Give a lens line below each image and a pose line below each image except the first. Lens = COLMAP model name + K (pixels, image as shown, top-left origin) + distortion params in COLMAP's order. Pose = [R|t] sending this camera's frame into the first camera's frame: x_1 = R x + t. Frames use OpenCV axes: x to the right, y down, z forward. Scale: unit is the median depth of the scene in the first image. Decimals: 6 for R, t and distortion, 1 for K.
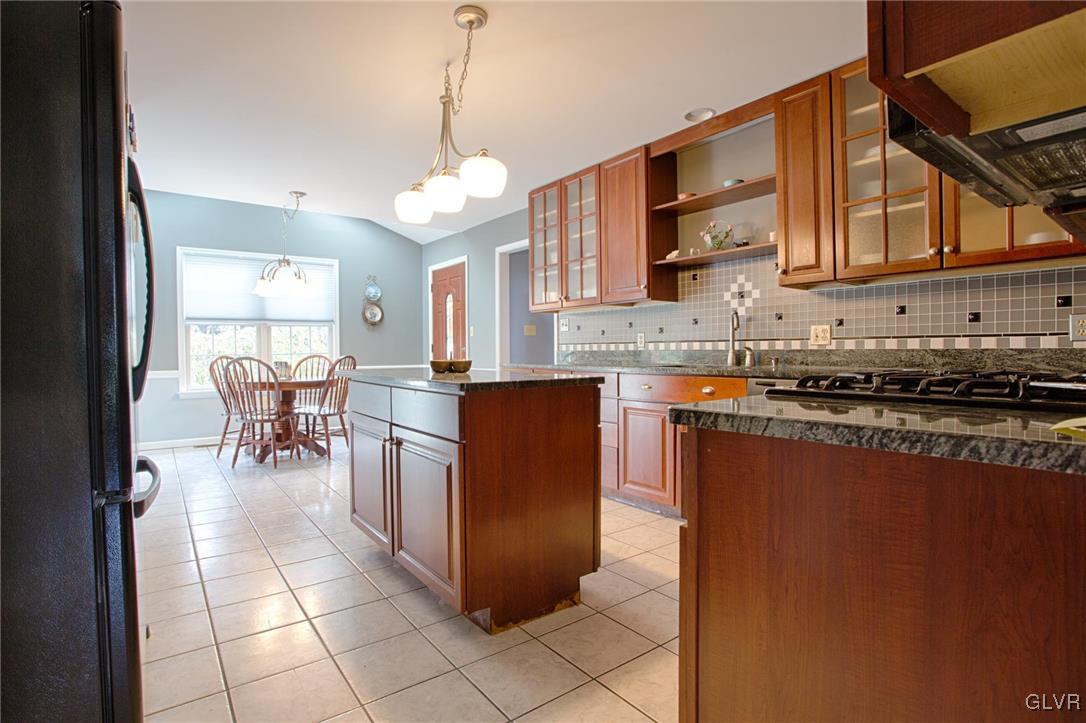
lens RADIAL K [[529.8, 0, 548.3], [0, 529.8, 355.7], [0, 0, 1]] dist [-0.036824, 0.001165]
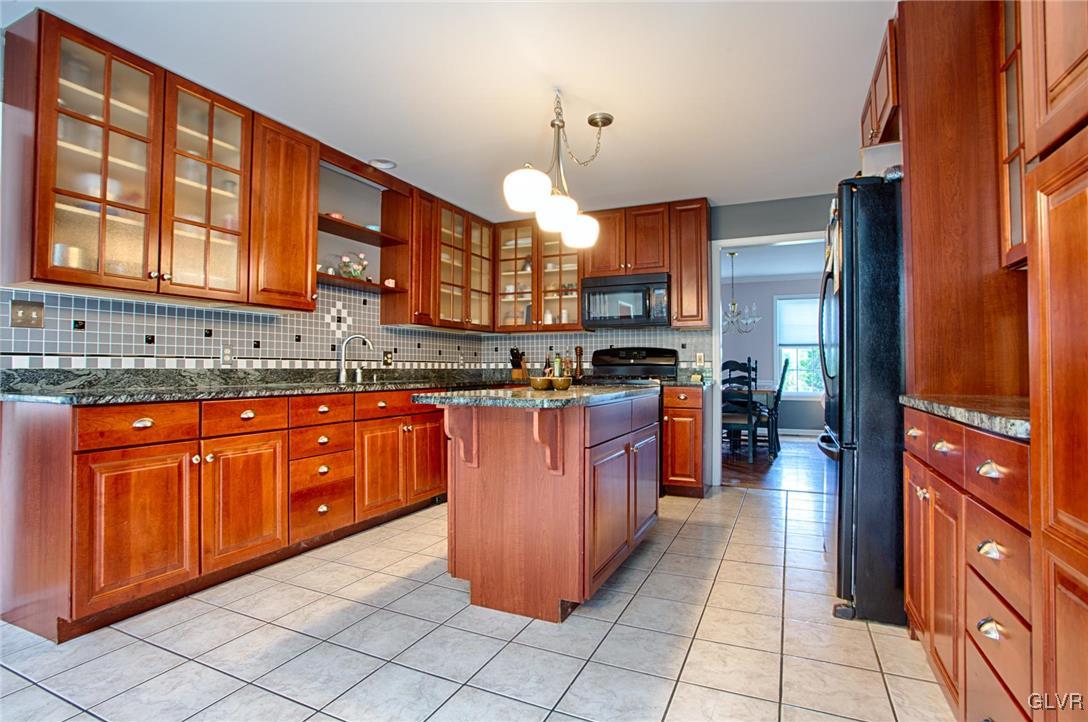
lens RADIAL K [[530.8, 0, 552.1], [0, 530.8, 362.8], [0, 0, 1]] dist [-0.036824, 0.001165]
pose [[-0.460067, 0.014259, 0.887770, -0.806615], [0.010319, 0.999889, -0.010711, -0.006811], [-0.887824, 0.004233, -0.460164, 1.078560]]
